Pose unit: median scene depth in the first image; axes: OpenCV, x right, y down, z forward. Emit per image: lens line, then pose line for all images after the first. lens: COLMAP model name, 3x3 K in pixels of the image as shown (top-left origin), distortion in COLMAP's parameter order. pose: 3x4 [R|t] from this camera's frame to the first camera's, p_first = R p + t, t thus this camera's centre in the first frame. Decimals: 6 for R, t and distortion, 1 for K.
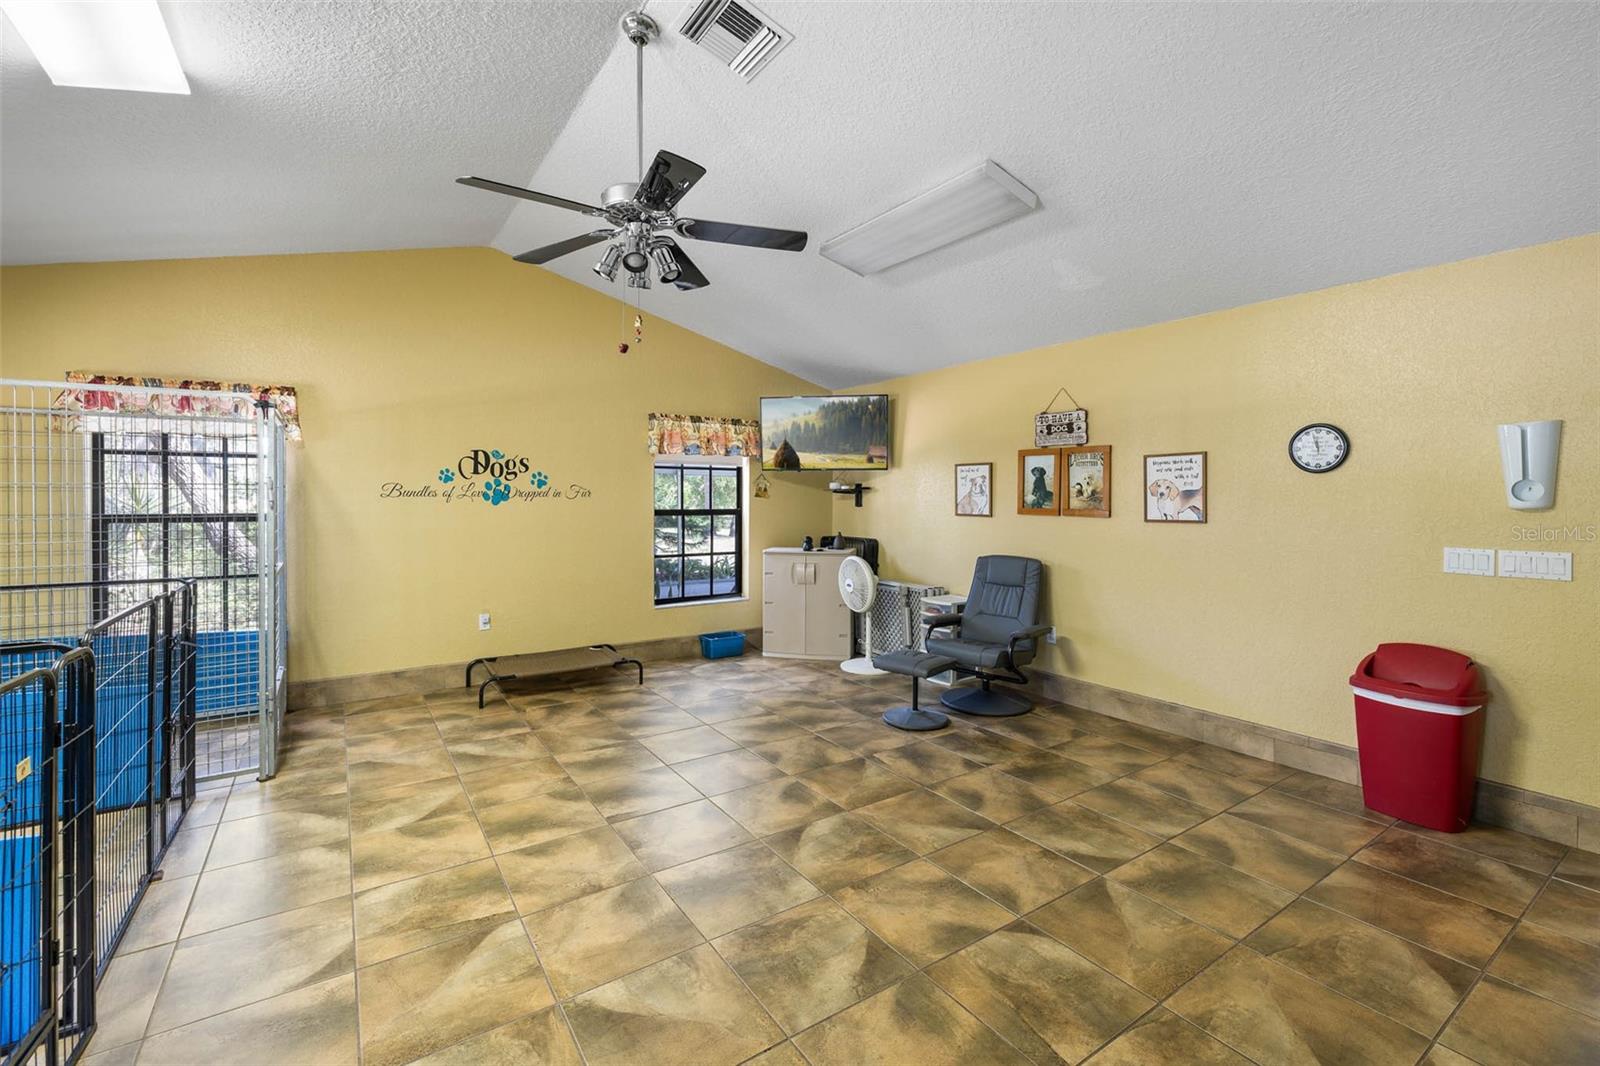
lens RADIAL K [[675.7, 0, 793.4], [0, 675.7, 498.8], [0, 0, 1]] dist [0.000294, 0.000068]
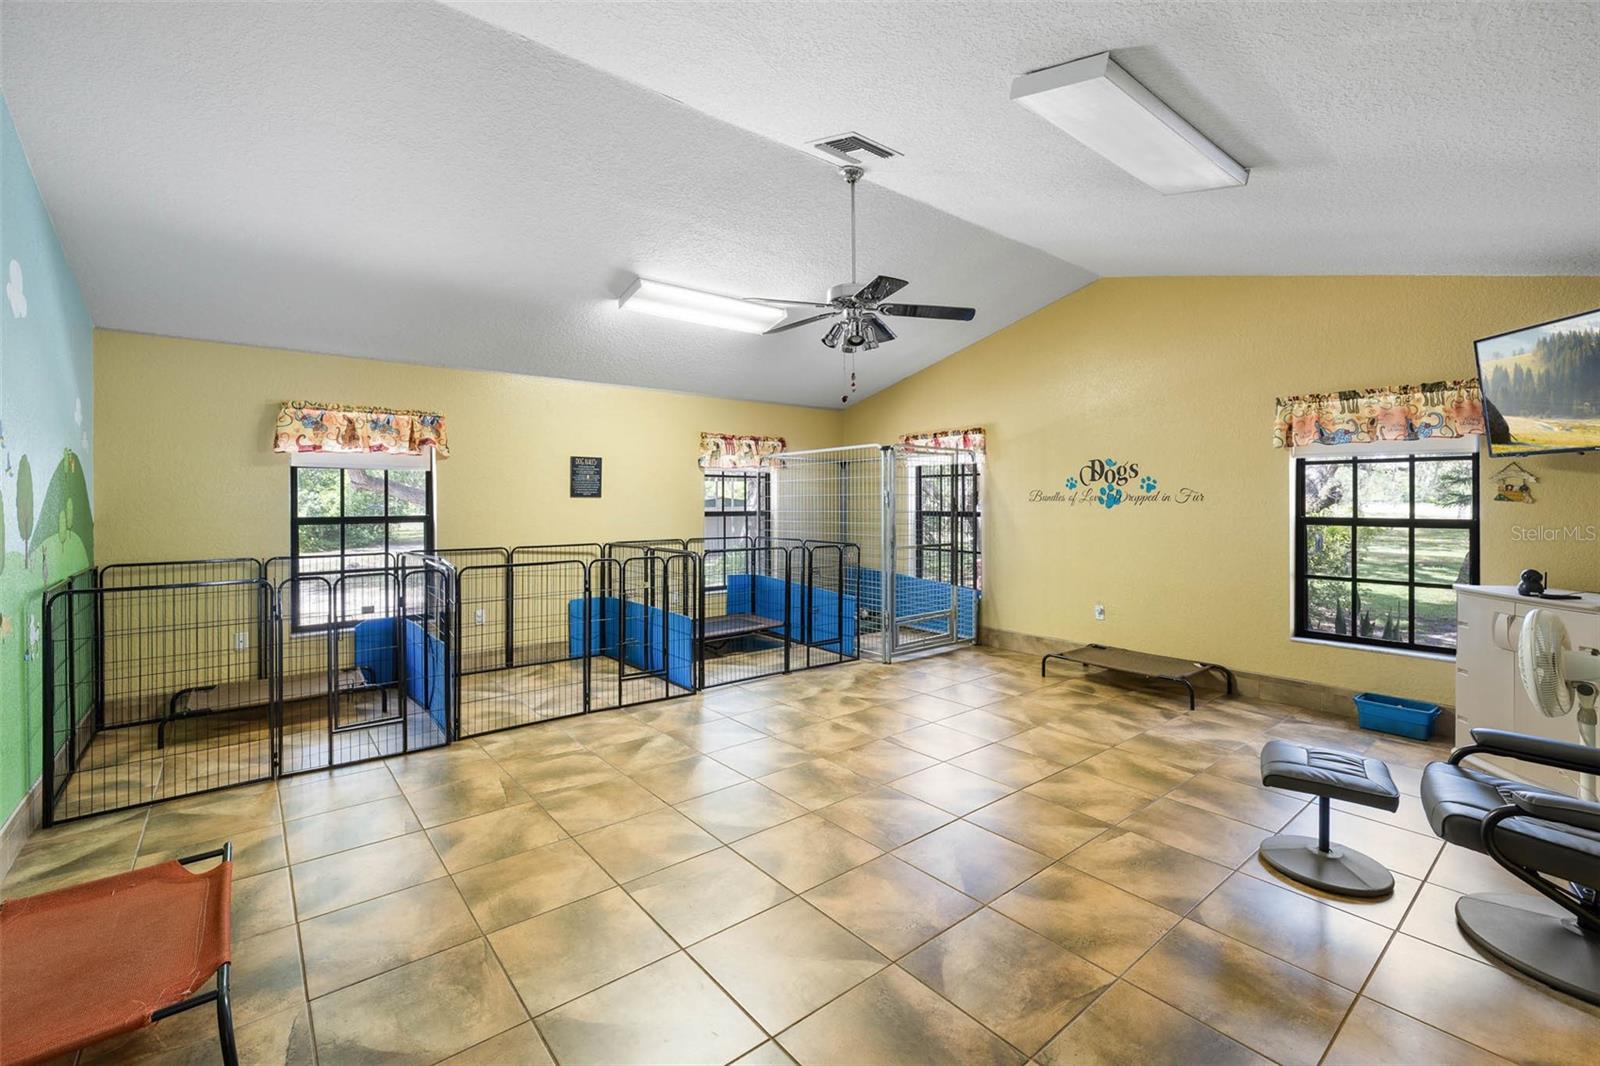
lens RADIAL K [[689.9, 0, 815.0], [0, 689.9, 489.9], [0, 0, 1]] dist [-0.000043, 0.000090]
pose [[0.119697, -0.017562, -0.992655, 0.711282], [-0.002629, 0.999834, -0.018006, 0.000586], [0.992807, 0.004765, 0.119631, 0.445421]]
